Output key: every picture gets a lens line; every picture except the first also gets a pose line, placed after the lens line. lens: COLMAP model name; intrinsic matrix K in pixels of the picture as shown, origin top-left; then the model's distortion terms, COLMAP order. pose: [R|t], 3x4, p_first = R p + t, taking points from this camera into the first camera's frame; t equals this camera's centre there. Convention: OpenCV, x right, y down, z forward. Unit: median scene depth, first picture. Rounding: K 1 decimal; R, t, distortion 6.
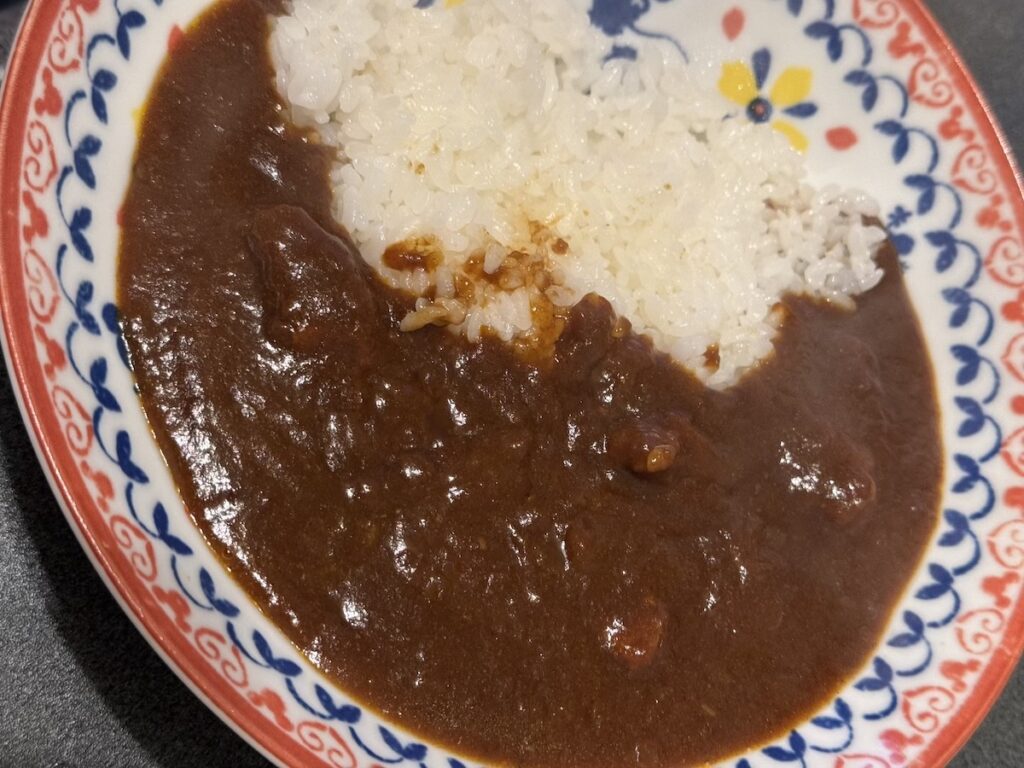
lens RADIAL K [[1427.4, 0, 512.0], [0, 1427.4, 384.0], [0, 0, 1]] dist [0.001498, 0.002917]
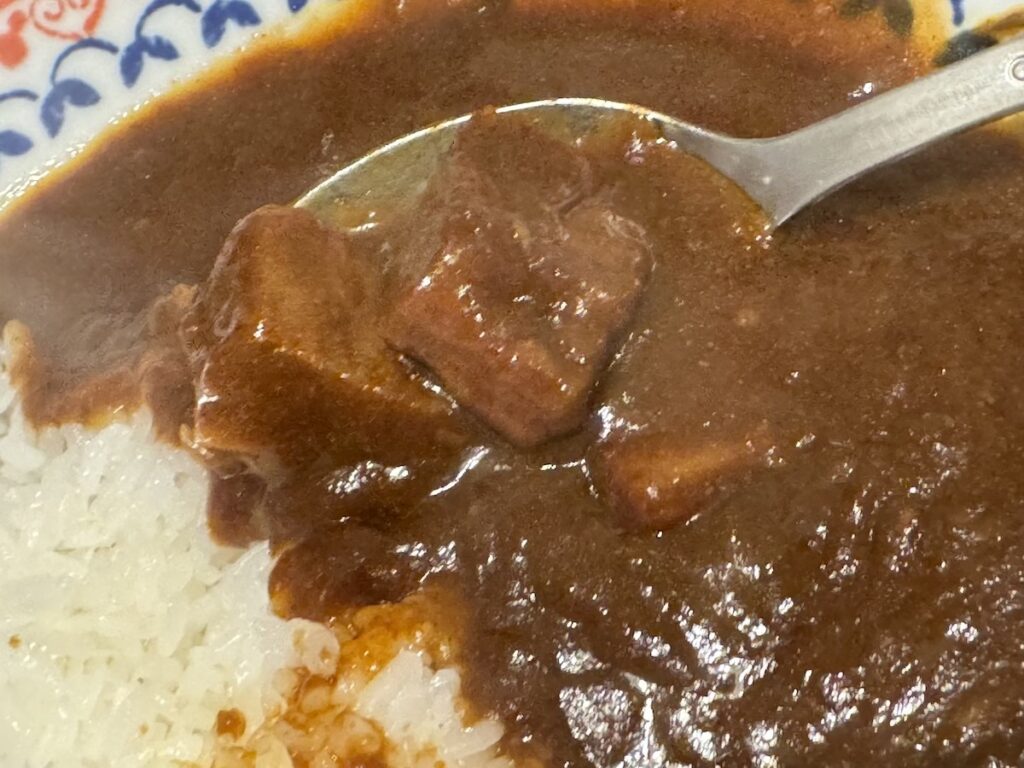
lens RADIAL K [[1469.3, 0, 512.0], [0, 1469.3, 384.0], [0, 0, 1]] dist [-0.161613, 0.001608]
pose [[-0.608535, -0.773929, 0.175268, -0.025390], [0.774693, -0.531583, 0.342448, -0.130270], [-0.171861, 0.344170, 0.923044, 0.449090]]
